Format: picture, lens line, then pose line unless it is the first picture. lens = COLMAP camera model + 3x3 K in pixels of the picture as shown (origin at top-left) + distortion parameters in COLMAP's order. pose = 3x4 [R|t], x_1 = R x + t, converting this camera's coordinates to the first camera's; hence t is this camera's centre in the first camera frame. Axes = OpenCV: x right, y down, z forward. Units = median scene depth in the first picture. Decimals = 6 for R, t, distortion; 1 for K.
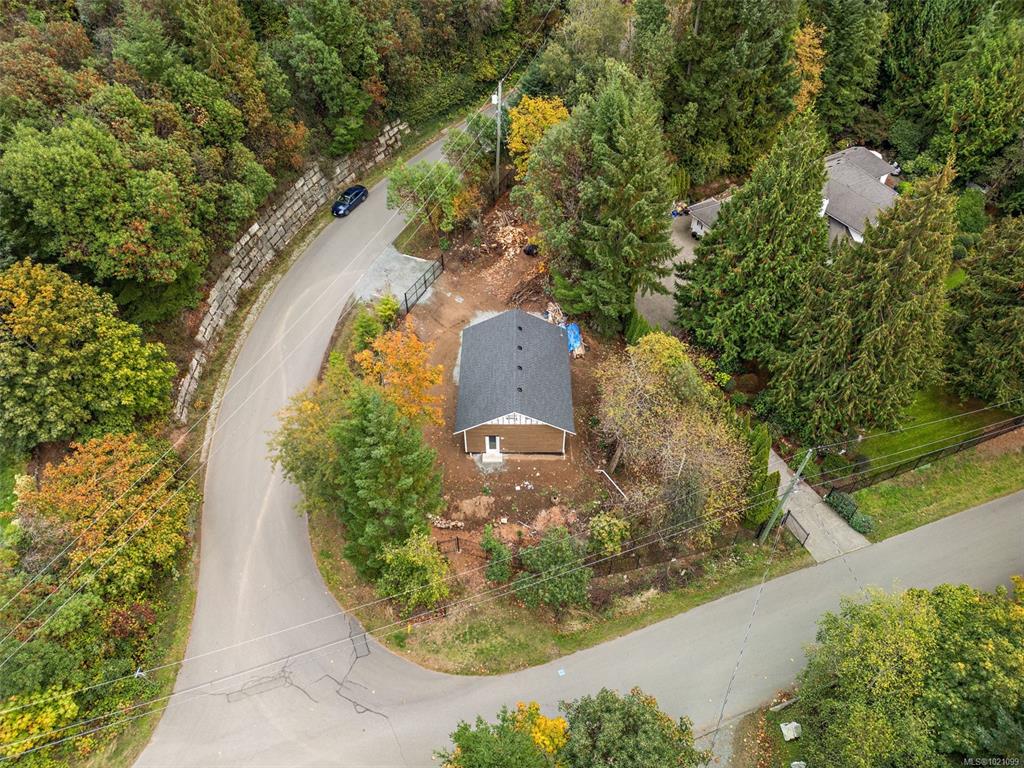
lens RADIAL K [[718.5, 0, 512.0], [0, 718.5, 384.0], [0, 0, 1]] dist [0.065922, -0.043829]
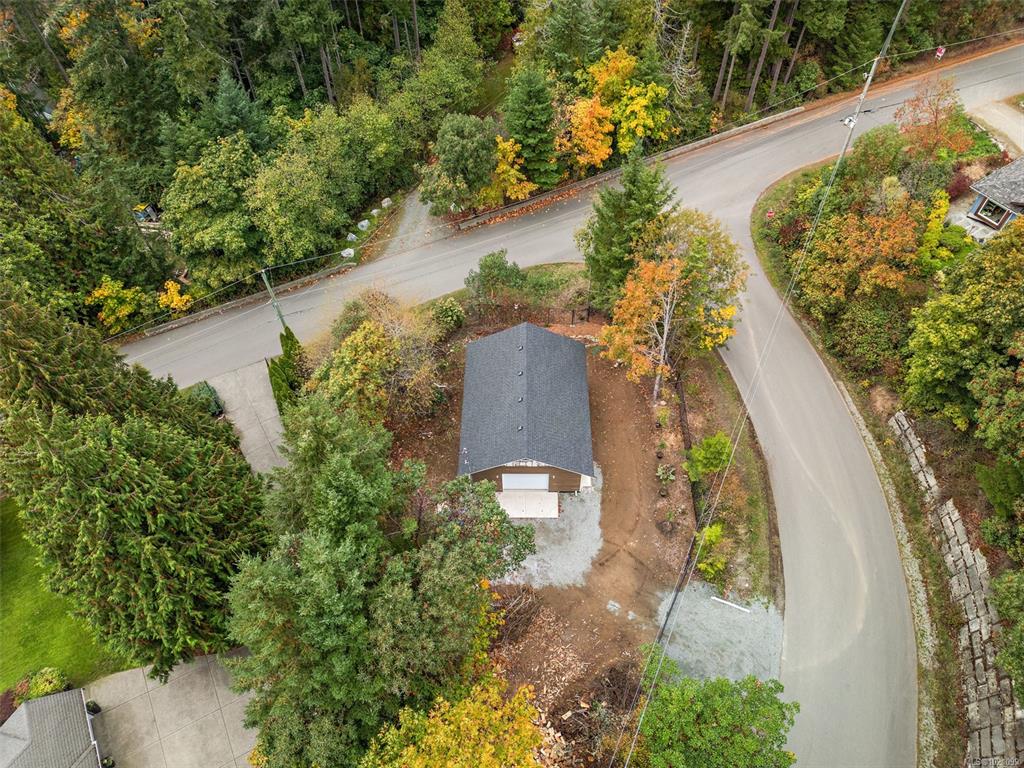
lens RADIAL K [[718.5, 0, 512.0], [0, 718.5, 384.0], [0, 0, 1]] dist [0.065922, -0.043829]
pose [[-0.999947, -0.000308, 0.010246, 0.012454], [0.010171, -0.154819, 0.987891, -0.775080], [0.001282, 0.987943, 0.154814, 0.740631]]
